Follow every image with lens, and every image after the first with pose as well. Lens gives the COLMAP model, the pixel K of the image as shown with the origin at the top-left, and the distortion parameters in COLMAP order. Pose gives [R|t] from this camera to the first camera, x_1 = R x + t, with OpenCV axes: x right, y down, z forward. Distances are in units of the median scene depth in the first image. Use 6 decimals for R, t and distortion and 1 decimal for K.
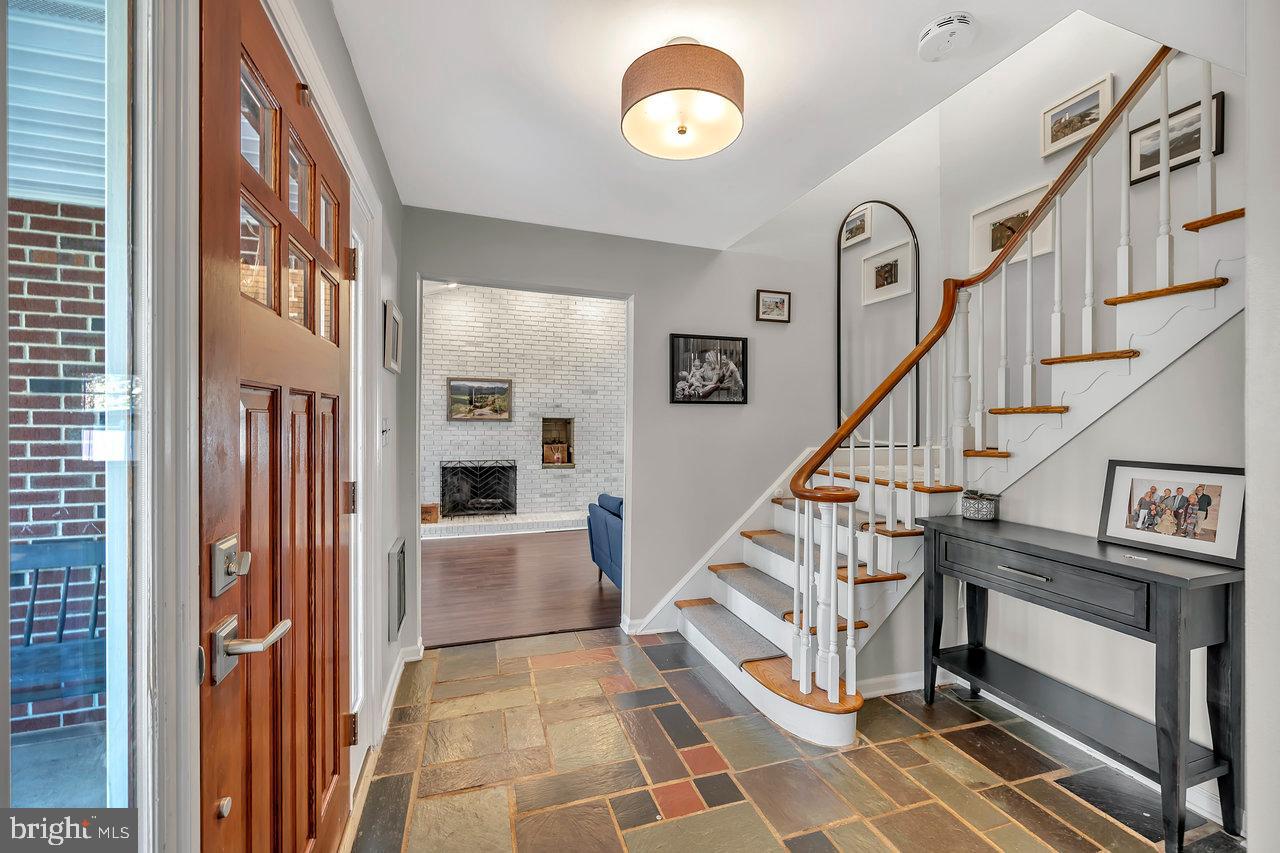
lens RADIAL K [[510.1, 0, 640.0], [0, 510.1, 426.5], [0, 0, 1]] dist [-0.001185, -0.000127]
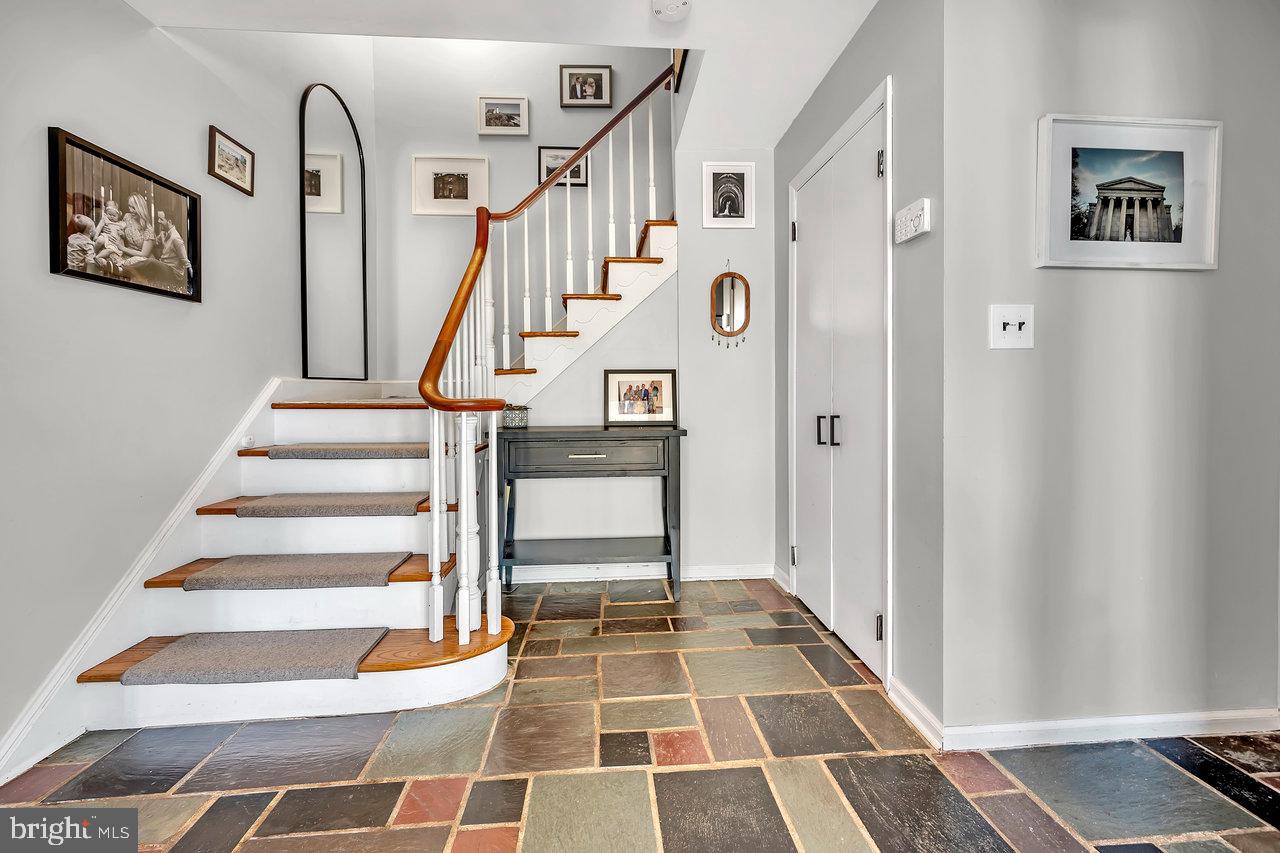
lens RADIAL K [[504.9, 0, 638.0], [0, 504.9, 390.1], [0, 0, 1]] dist [0.007898, 0.000152]
pose [[0.242849, -0.010713, 0.970005, -0.276752], [0.016973, 0.999833, 0.006793, 0.071681], [-0.969916, 0.014815, 0.242990, 0.349955]]
